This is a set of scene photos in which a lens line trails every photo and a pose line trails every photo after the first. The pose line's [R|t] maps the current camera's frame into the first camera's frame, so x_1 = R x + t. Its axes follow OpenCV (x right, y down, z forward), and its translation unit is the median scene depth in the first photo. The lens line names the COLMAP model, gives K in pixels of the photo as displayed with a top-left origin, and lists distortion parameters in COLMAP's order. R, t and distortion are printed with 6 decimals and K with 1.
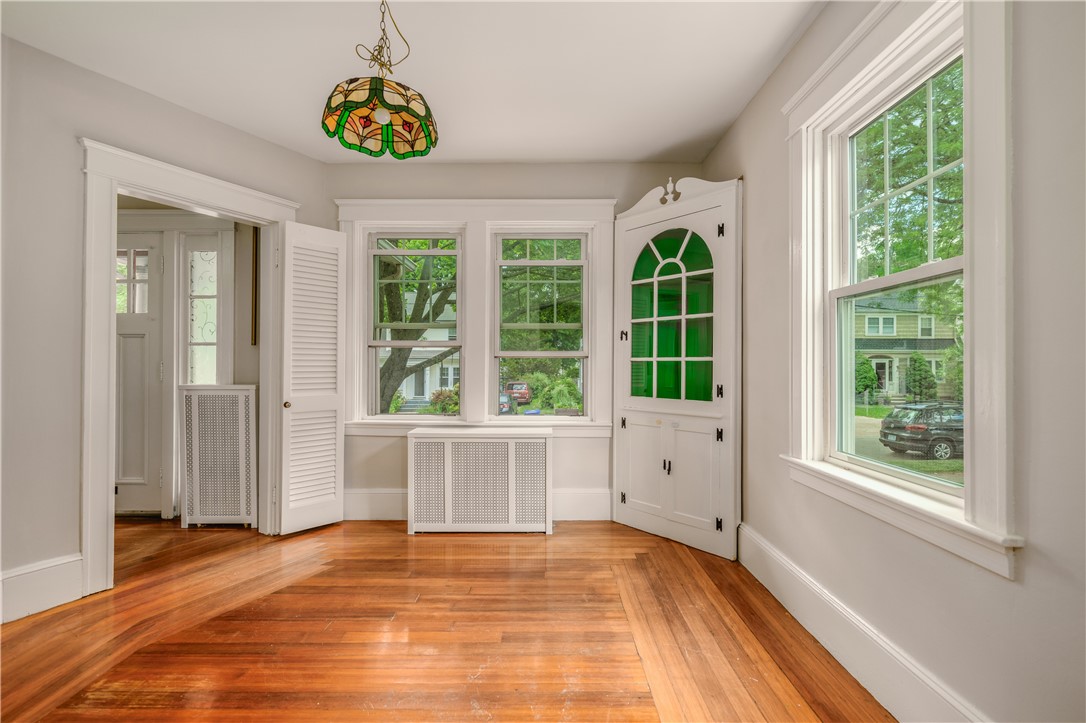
lens RADIAL K [[487.1, 0, 547.0], [0, 487.1, 358.6], [0, 0, 1]] dist [-0.000594, -0.000383]
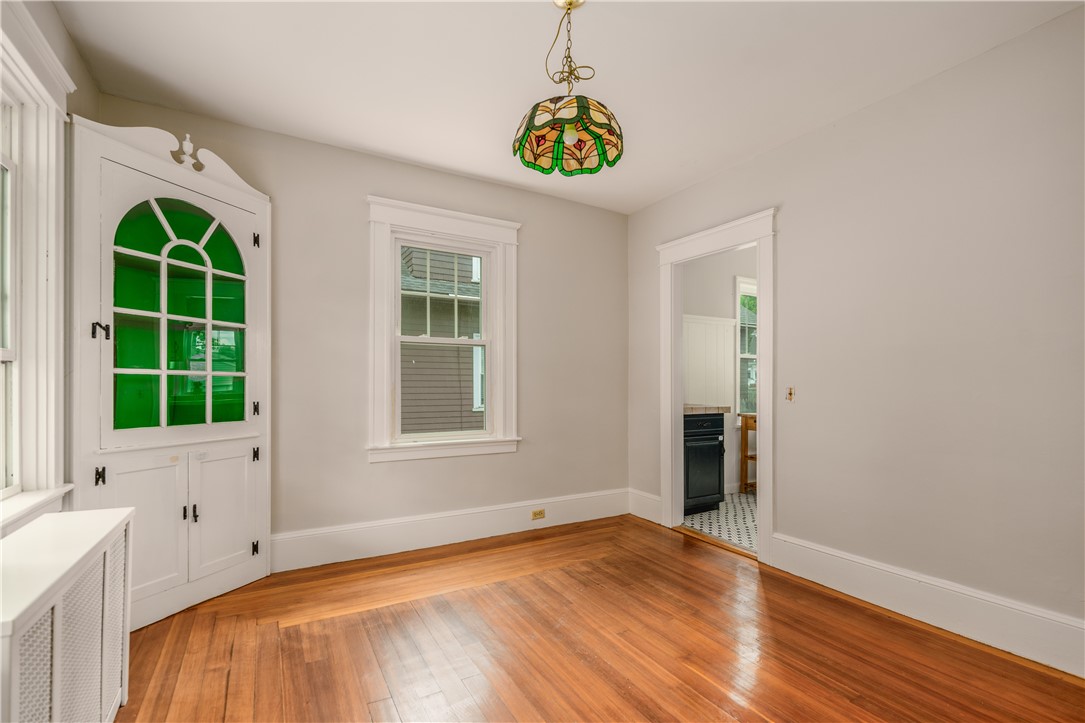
lens RADIAL K [[498.1, 0, 545.2], [0, 498.1, 387.5], [0, 0, 1]] dist [-0.000185, -0.000209]
pose [[-0.488169, -0.002183, 0.872746, -0.707866], [-0.009726, 0.999948, -0.002939, 0.021140], [-0.872695, -0.009923, -0.488165, 0.899249]]
